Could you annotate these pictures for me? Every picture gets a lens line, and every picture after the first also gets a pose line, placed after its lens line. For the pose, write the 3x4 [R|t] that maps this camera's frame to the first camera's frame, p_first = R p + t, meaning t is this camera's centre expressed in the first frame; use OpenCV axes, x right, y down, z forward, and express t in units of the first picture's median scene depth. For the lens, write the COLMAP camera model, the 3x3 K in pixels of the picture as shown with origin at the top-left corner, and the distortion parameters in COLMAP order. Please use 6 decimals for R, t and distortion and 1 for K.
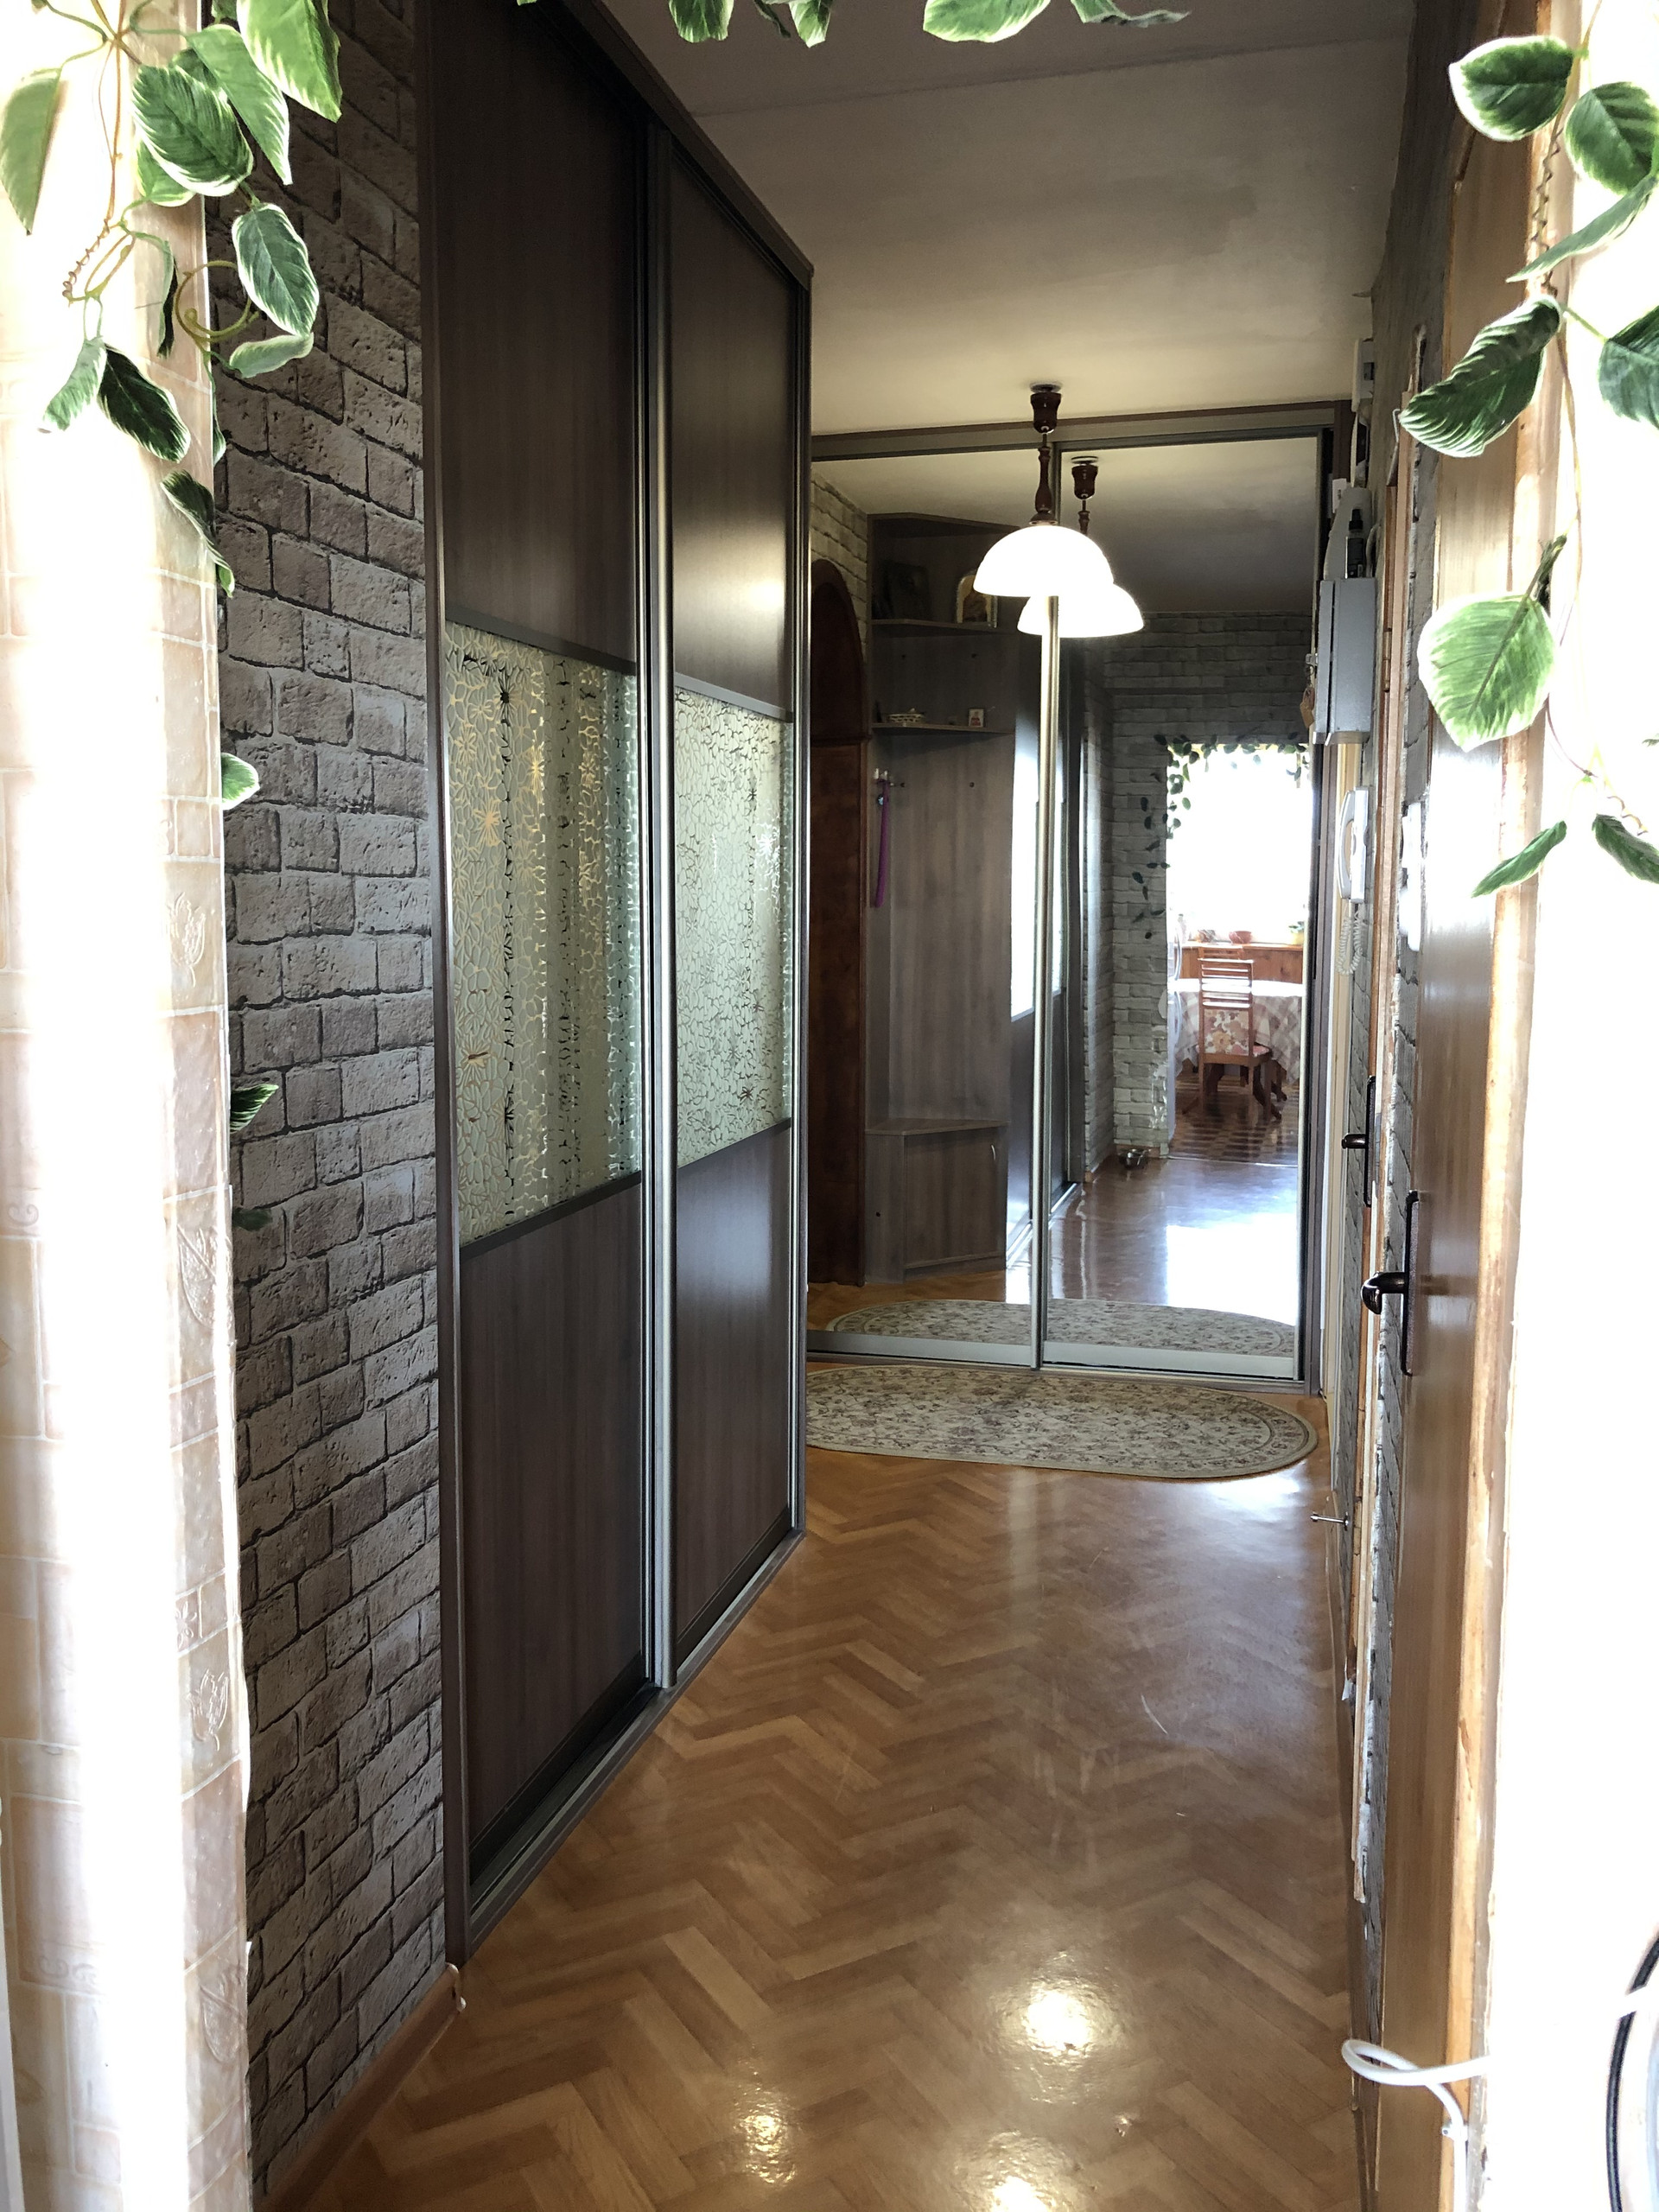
lens RADIAL K [[1831.5, 0, 829.5], [0, 1831.5, 1106.0], [0, 0, 1]] dist [0.062067, -0.110641]
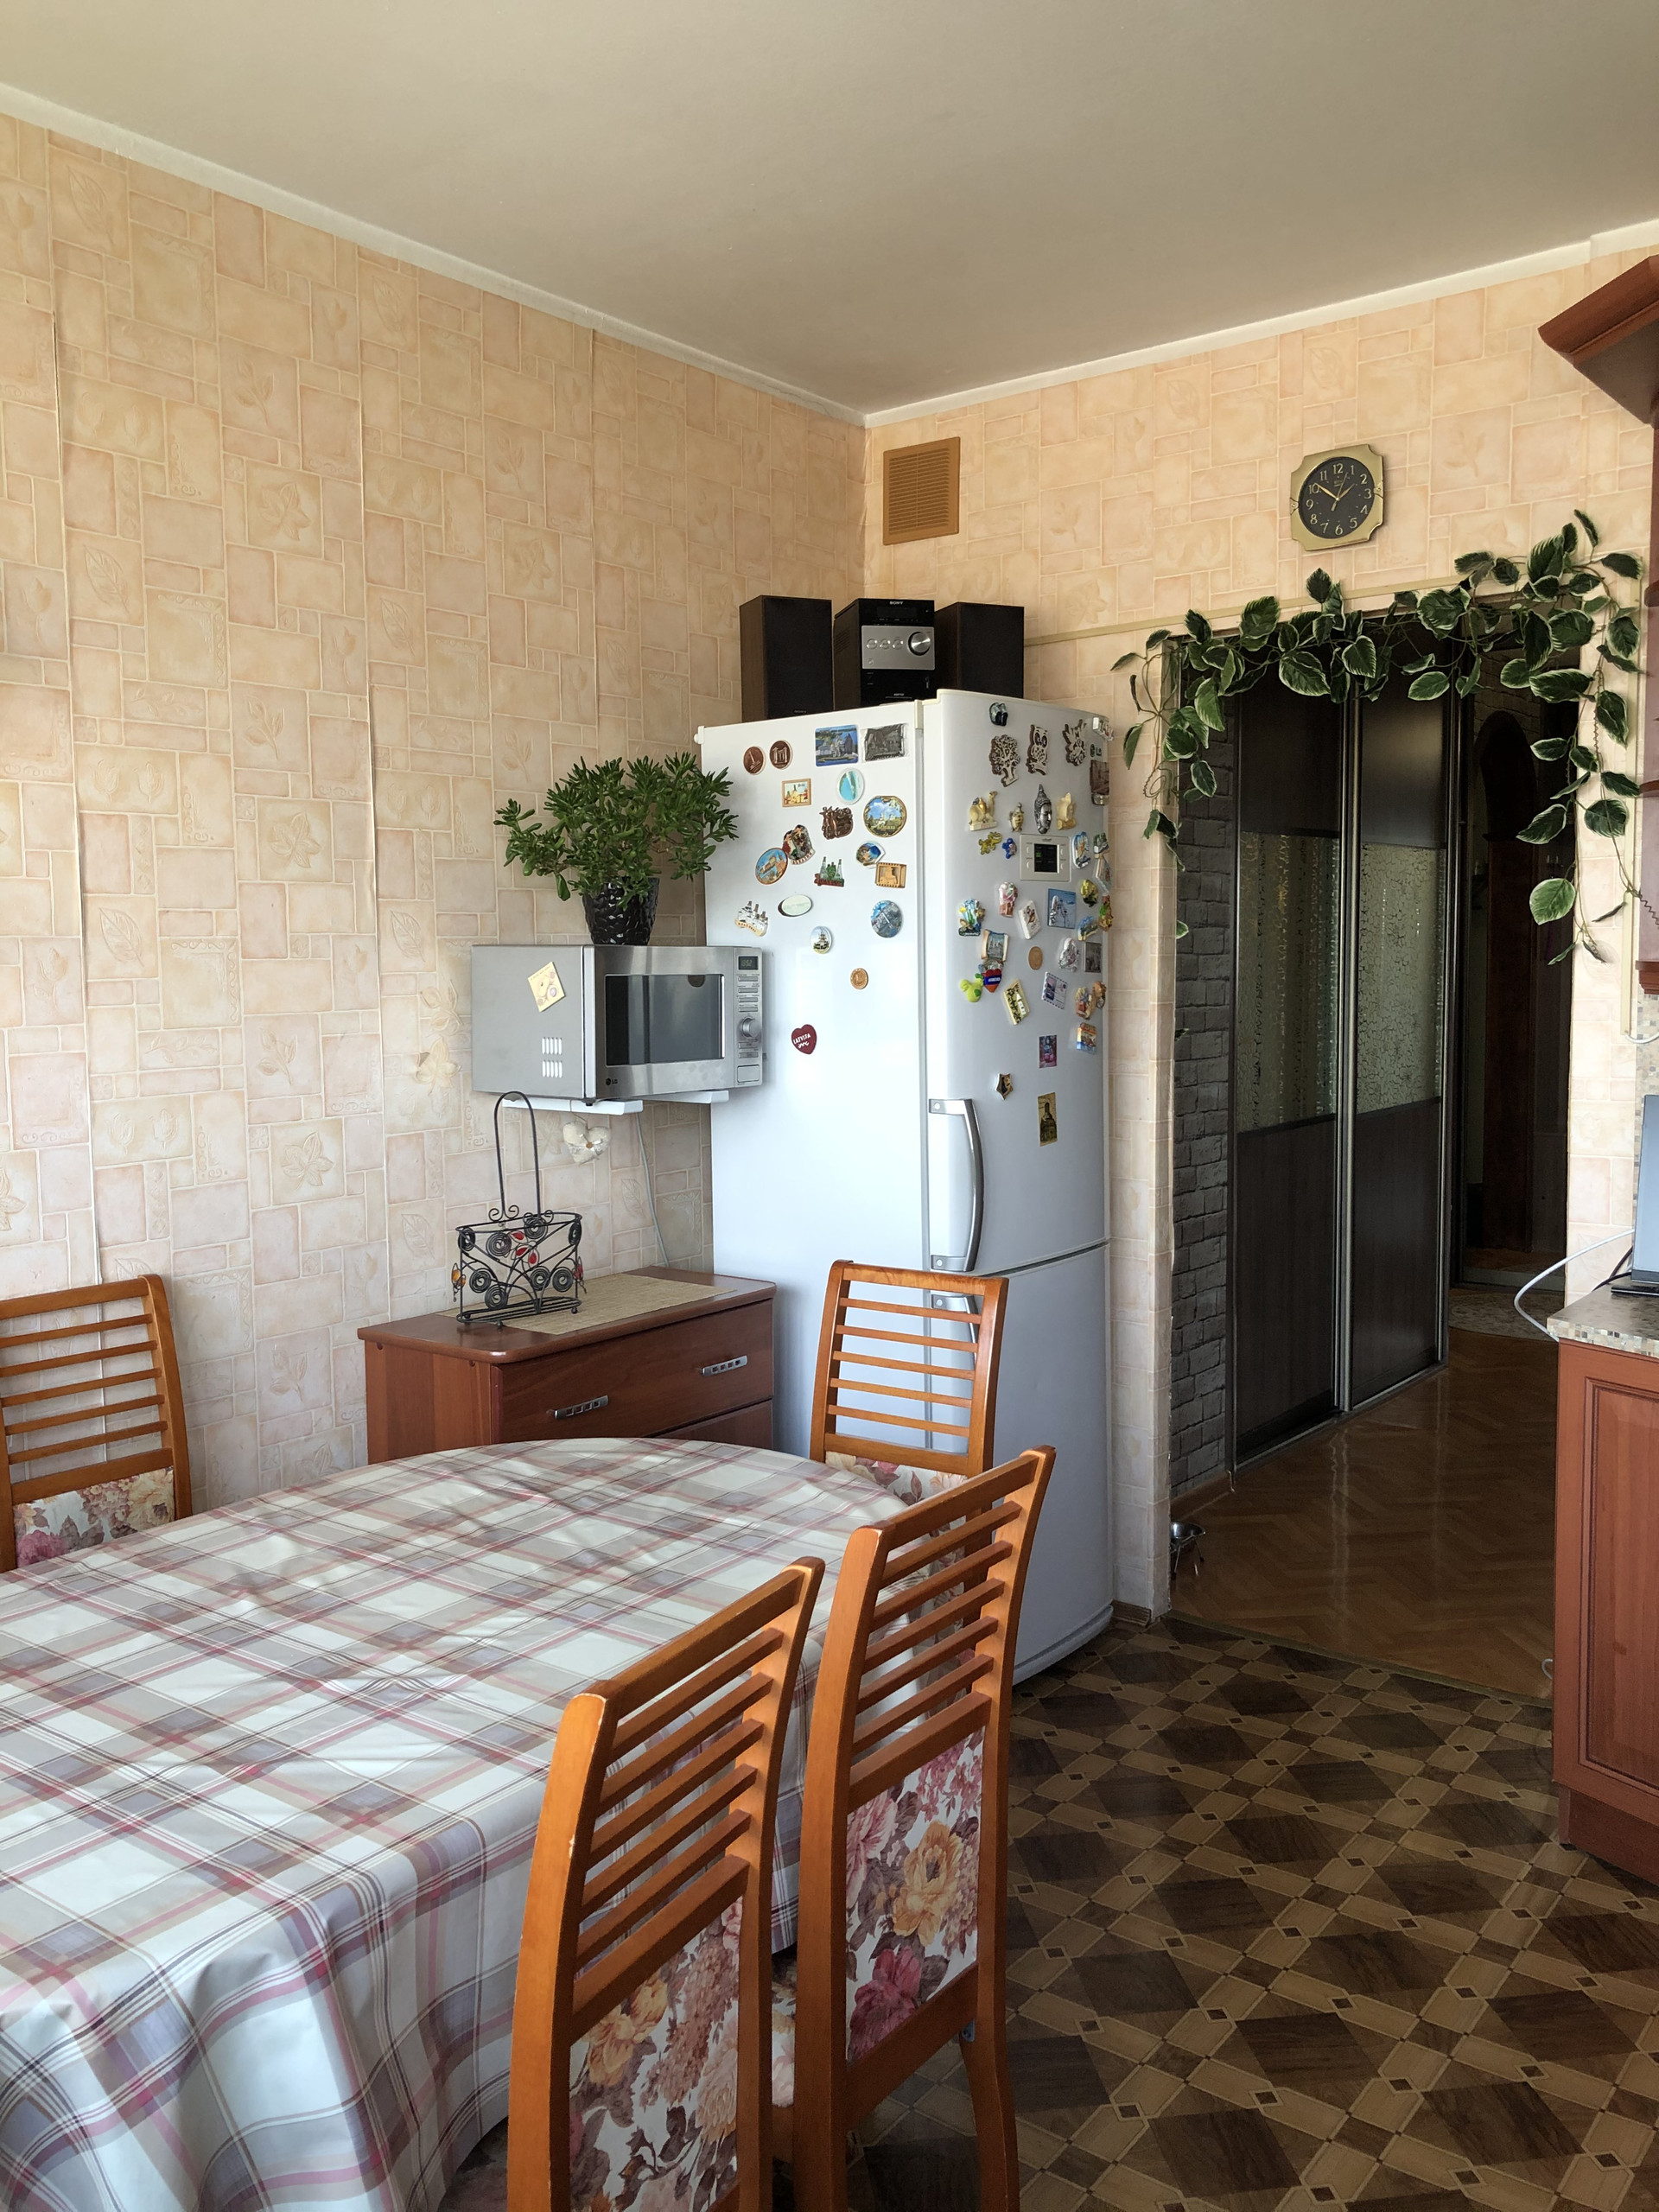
lens RADIAL K [[1831.5, 0, 829.5], [0, 1831.5, 1106.0], [0, 0, 1]] dist [0.062067, -0.110641]
pose [[0.921724, 0.018179, -0.387421, 0.186833], [-0.029733, 0.999273, -0.023850, 0.118224], [0.386706, 0.033502, 0.921594, -1.150655]]
